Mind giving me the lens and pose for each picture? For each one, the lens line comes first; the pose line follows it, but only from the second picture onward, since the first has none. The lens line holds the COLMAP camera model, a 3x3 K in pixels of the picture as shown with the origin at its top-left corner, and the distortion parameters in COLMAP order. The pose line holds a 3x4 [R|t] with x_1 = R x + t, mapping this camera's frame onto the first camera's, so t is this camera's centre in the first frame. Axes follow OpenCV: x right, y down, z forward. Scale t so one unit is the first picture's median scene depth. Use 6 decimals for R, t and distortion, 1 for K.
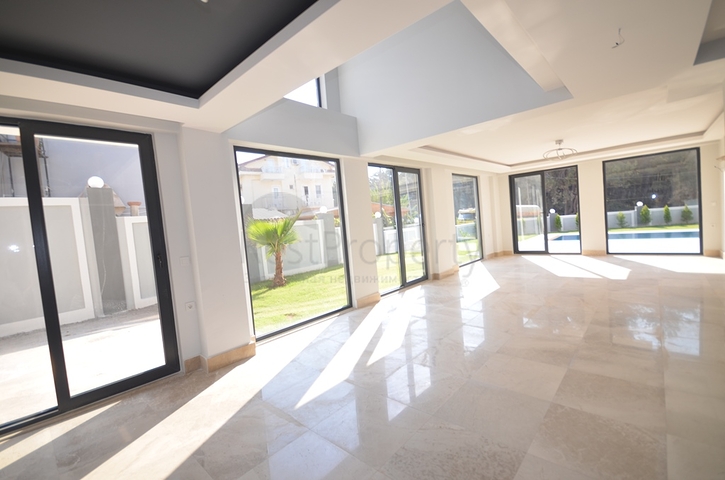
lens RADIAL K [[317.8, 0, 364.5], [0, 317.8, 239.4], [0, 0, 1]] dist [0.000182, -0.000353]
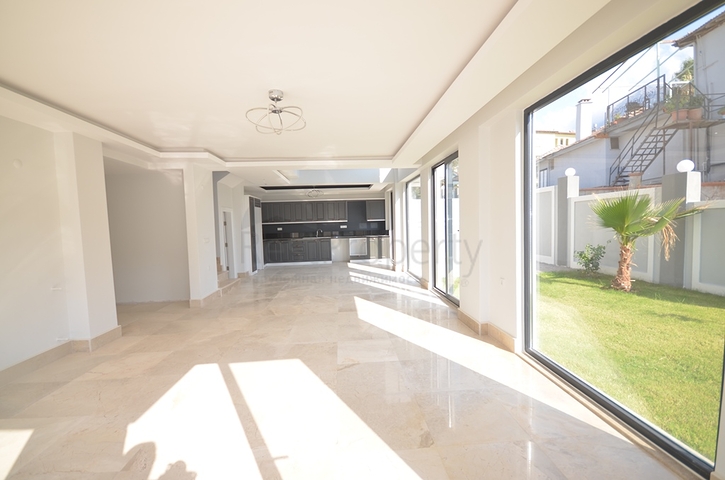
lens RADIAL K [[317.8, 0, 364.5], [0, 317.8, 239.4], [0, 0, 1]] dist [0.000182, -0.000353]
pose [[-0.682554, 0.142244, -0.716859, 0.794856], [0.045238, 0.987218, 0.152818, -0.138927], [0.729434, 0.071877, -0.680265, 1.271933]]
